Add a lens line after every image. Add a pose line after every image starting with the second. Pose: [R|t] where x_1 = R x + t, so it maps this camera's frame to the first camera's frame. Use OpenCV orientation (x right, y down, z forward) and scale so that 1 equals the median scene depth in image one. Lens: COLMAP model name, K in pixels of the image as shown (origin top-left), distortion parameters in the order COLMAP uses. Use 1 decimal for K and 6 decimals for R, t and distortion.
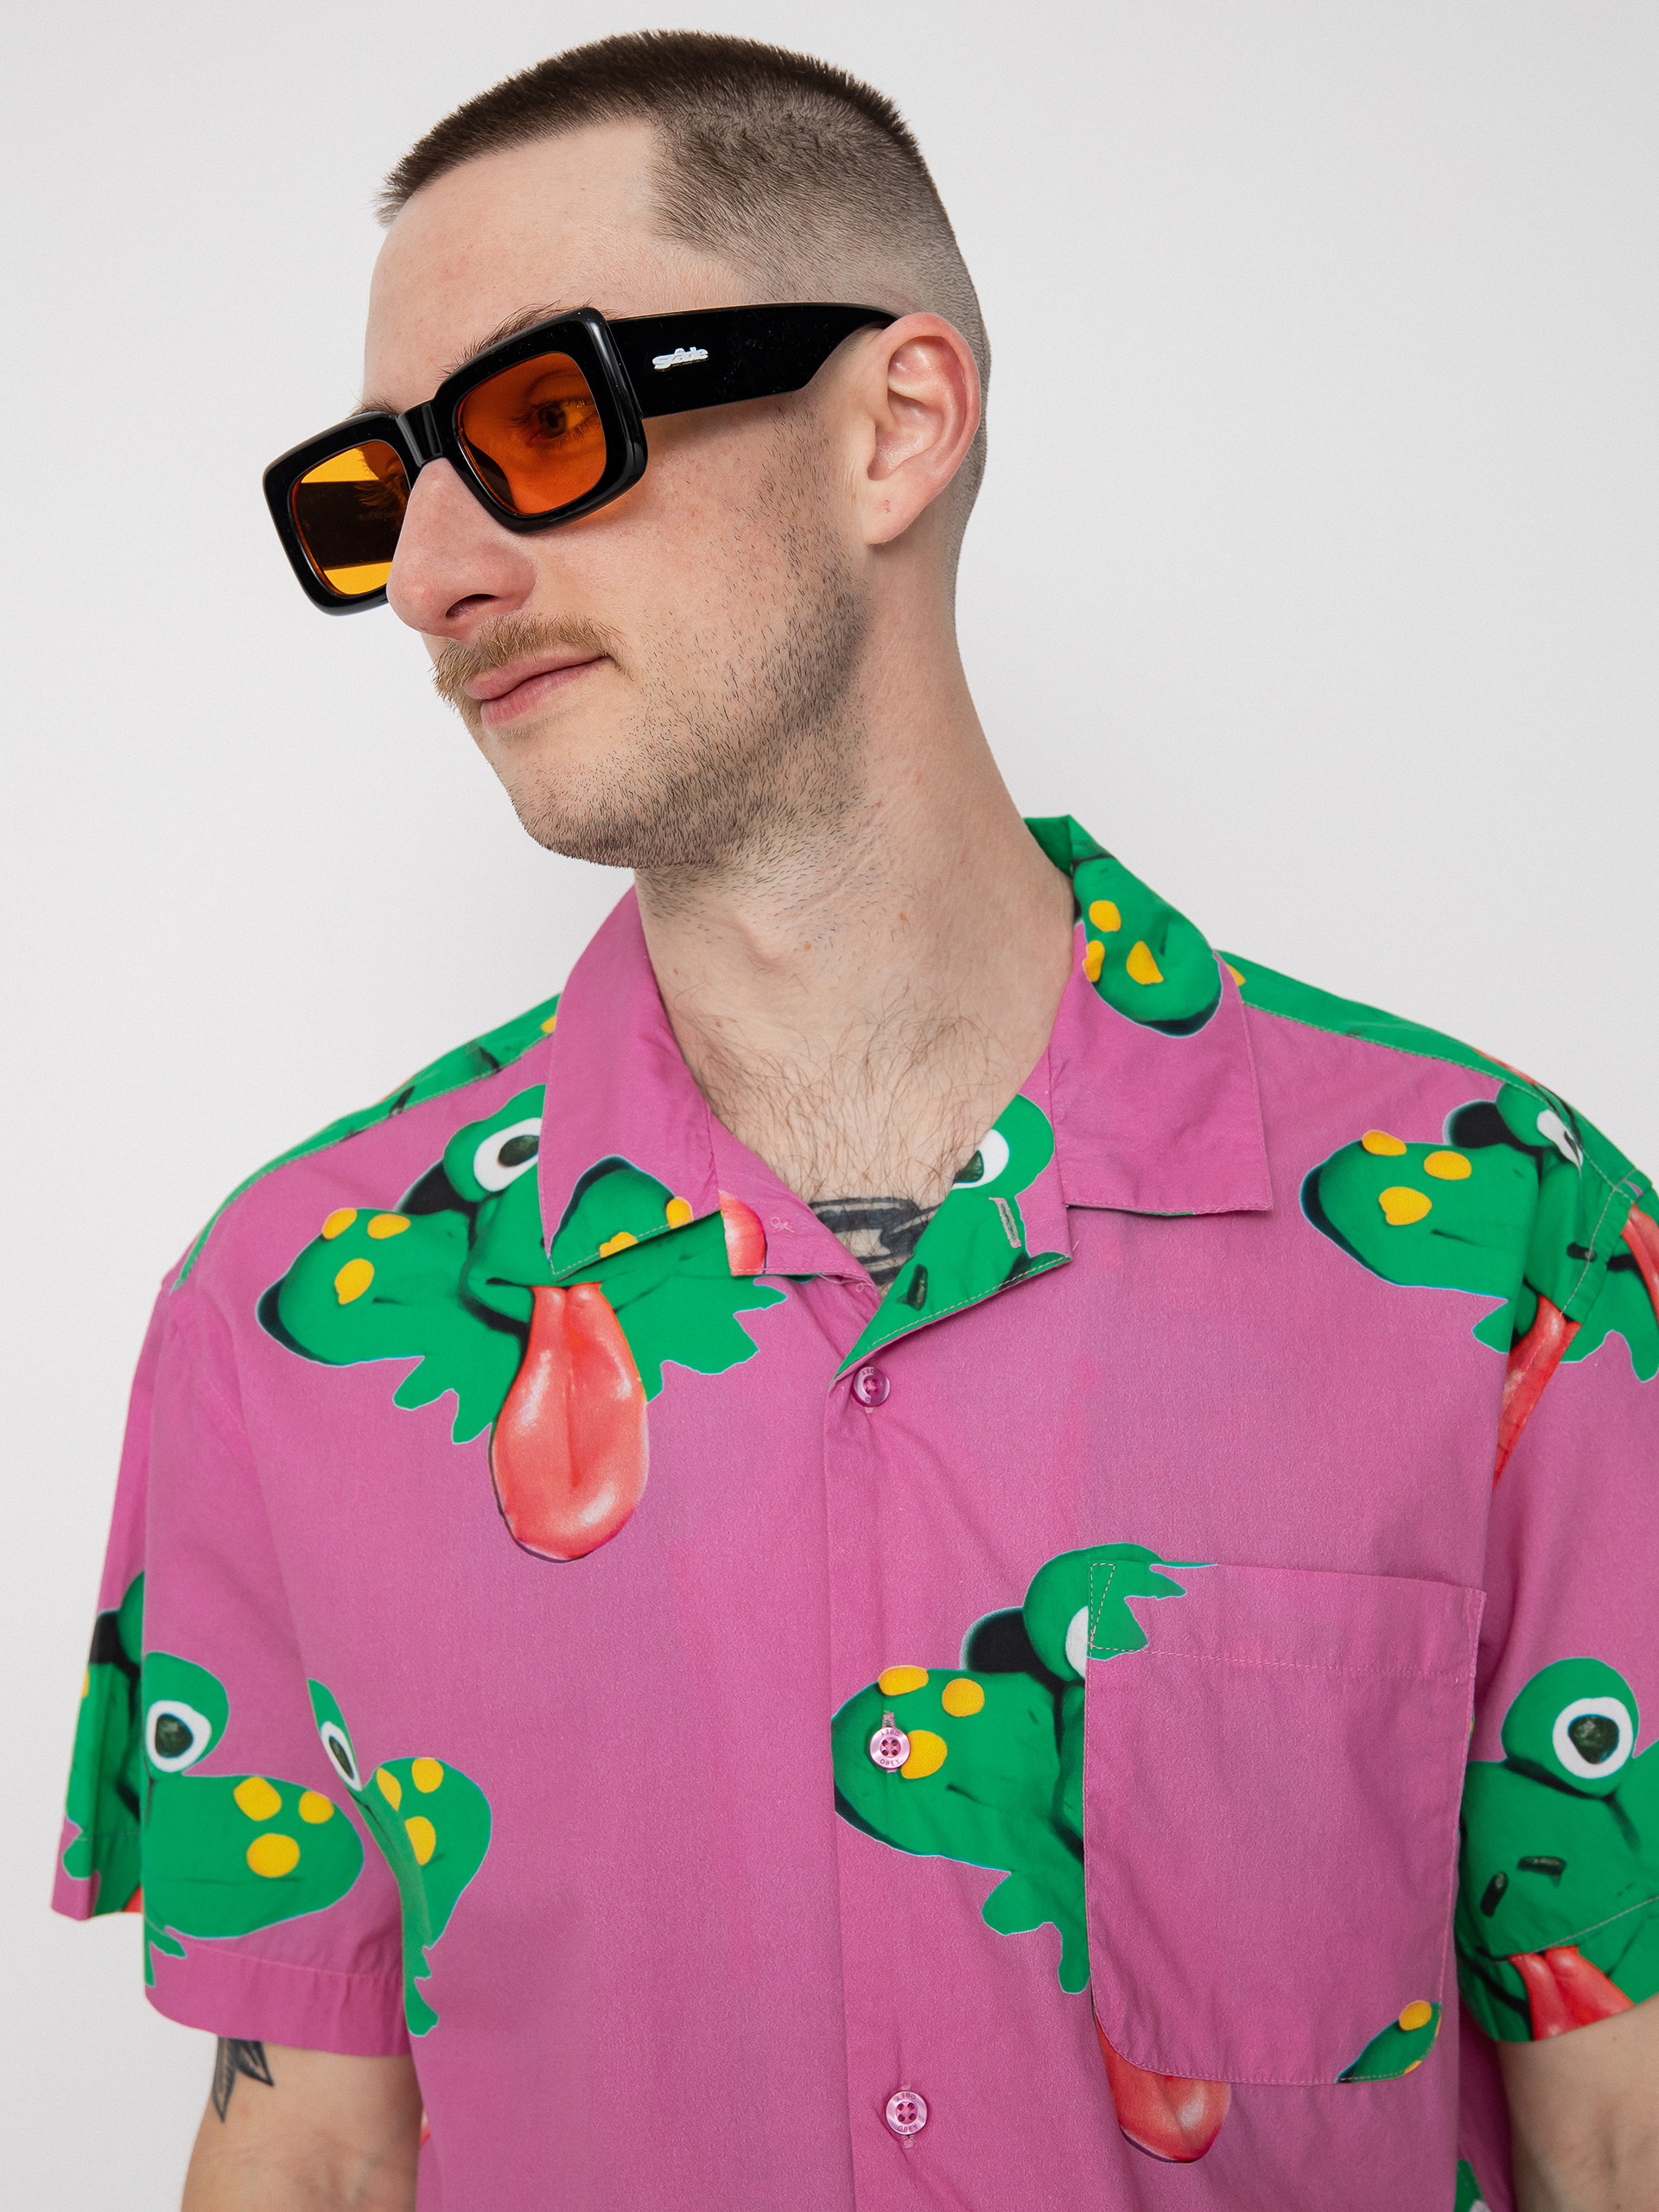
lens RADIAL K [[3171.2, 0, 1003.9], [0, 3171.2, 1105.5], [0, 0, 1]] dist [-0.044297, 0.057735]
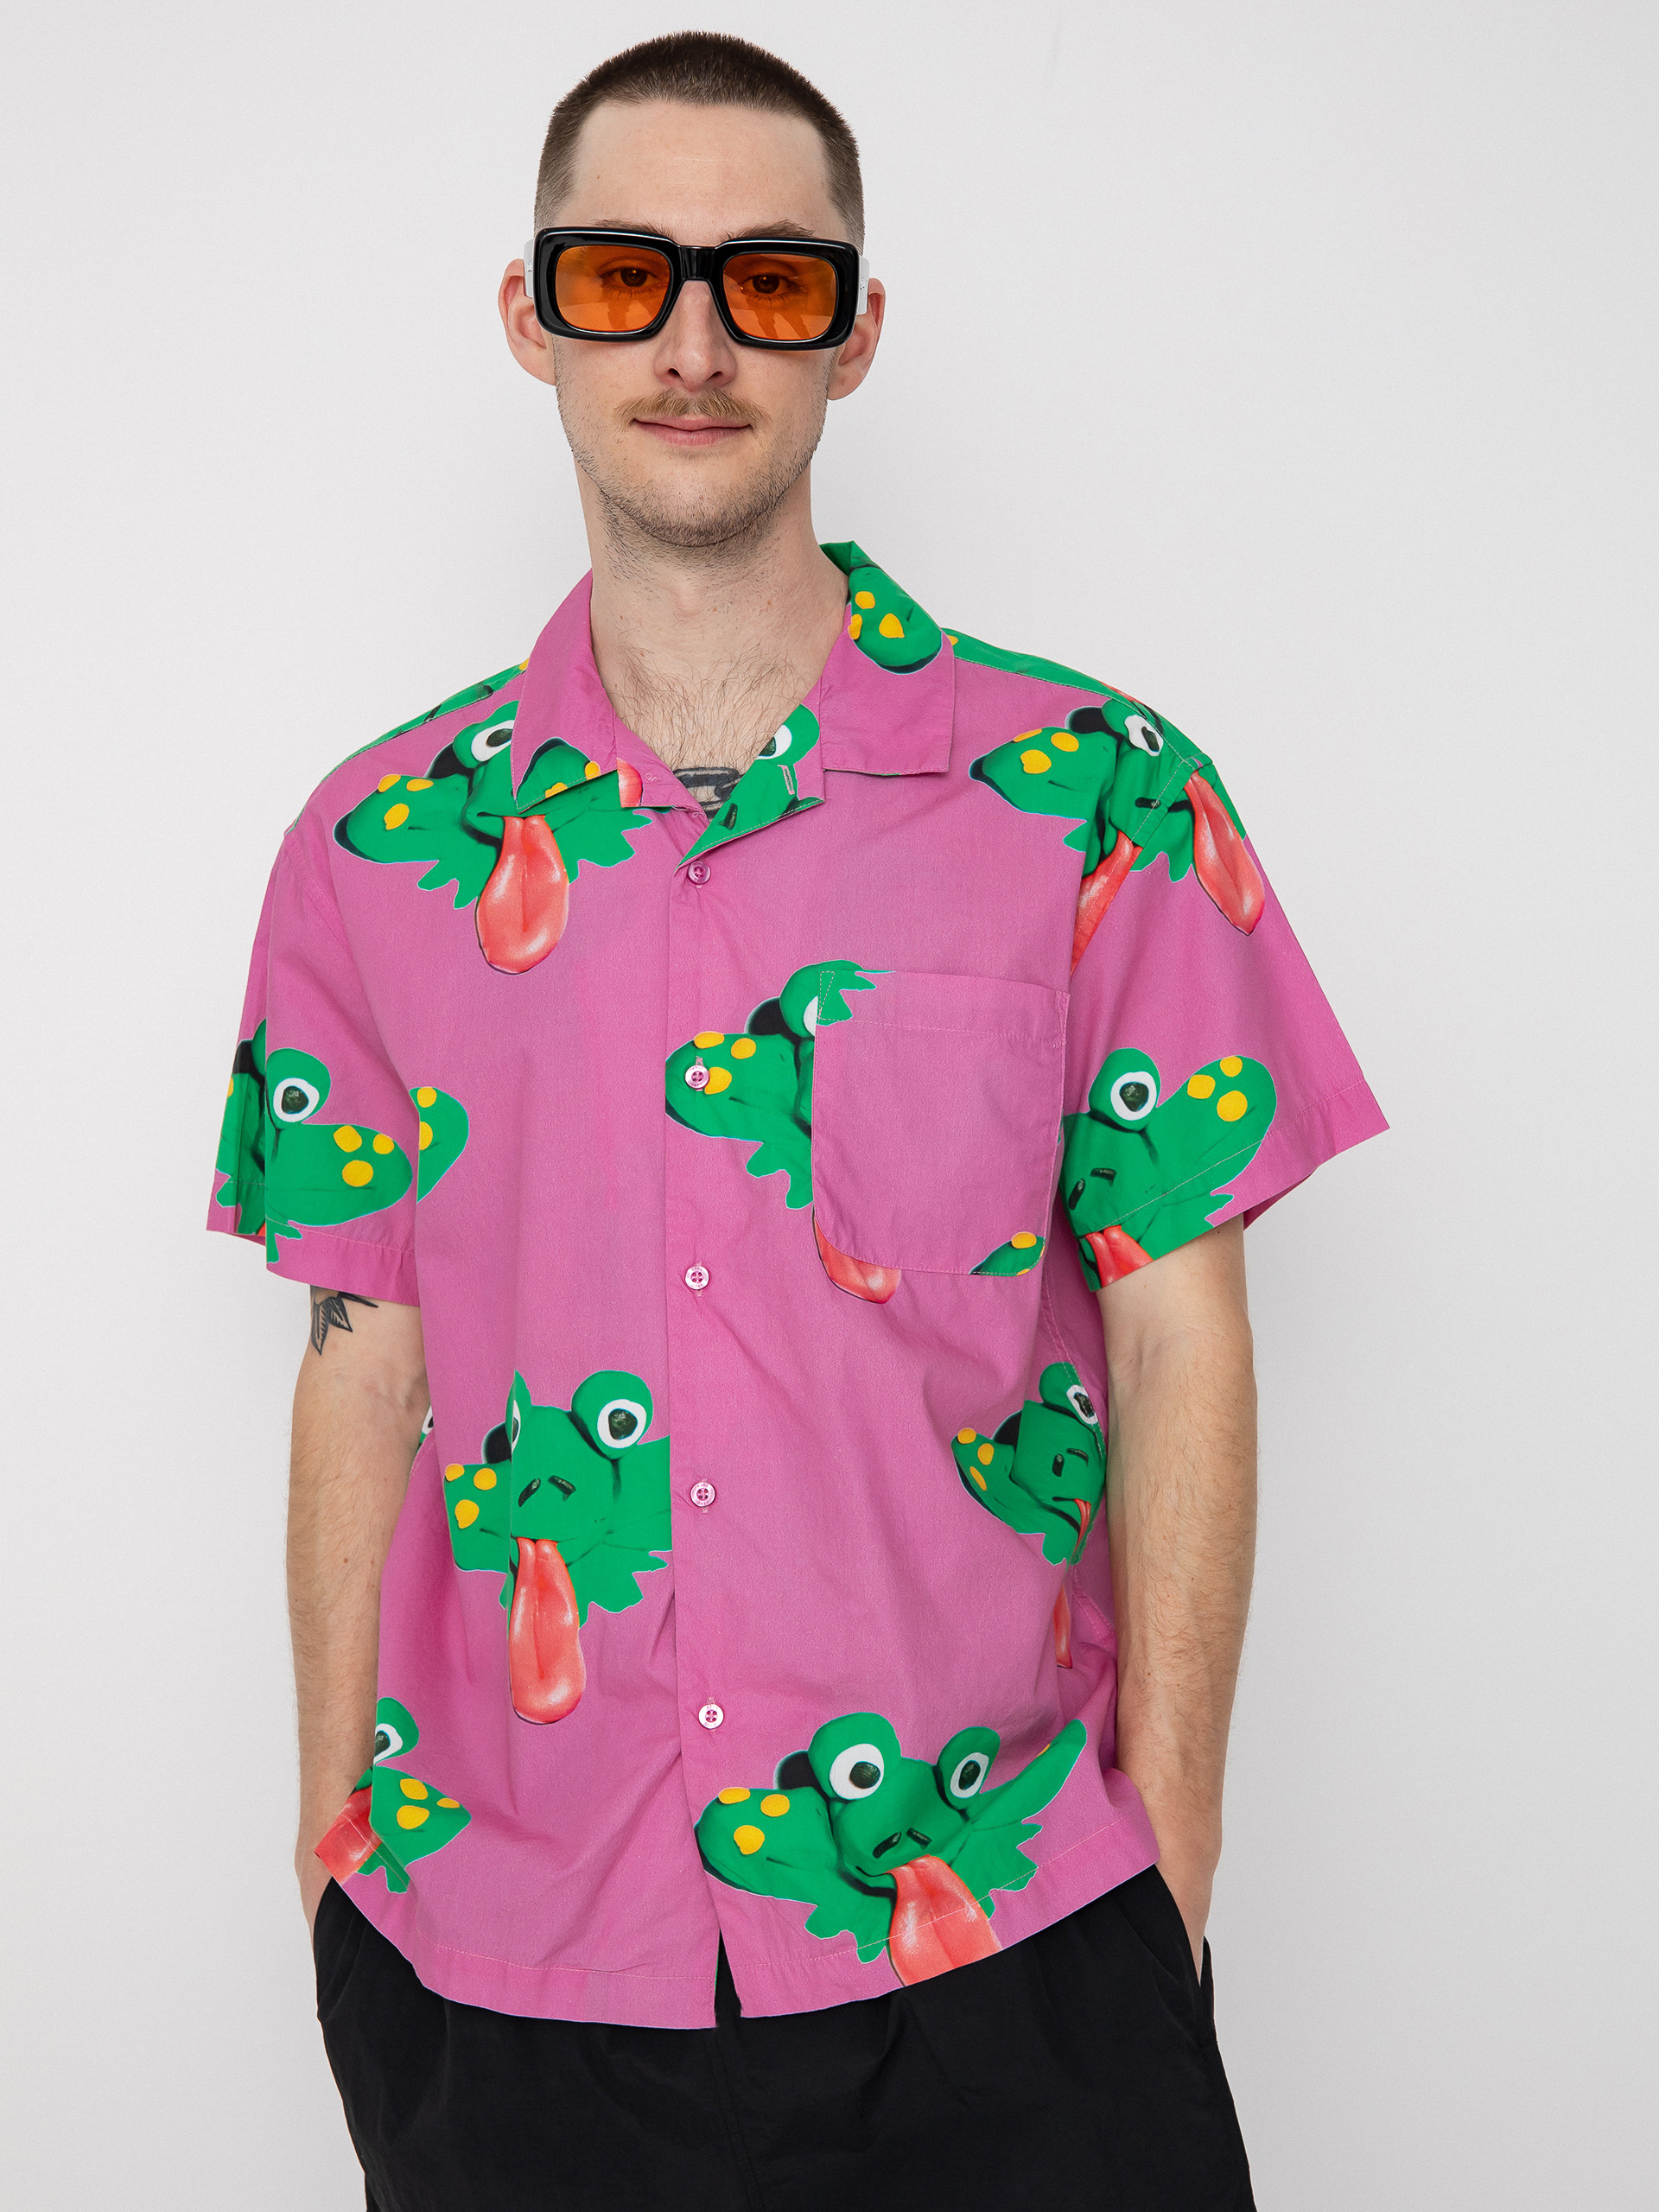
lens RADIAL K [[3652.0, 0, 829.5], [0, 3652.0, 1106.0], [0, 0, 1]] dist [0.011604, 0.015576]
pose [[0.993252, 0.021984, -0.113876, 0.240485], [-0.021127, 0.999739, 0.008723, 0.188353], [0.114038, -0.006259, 0.993457, -0.875500]]
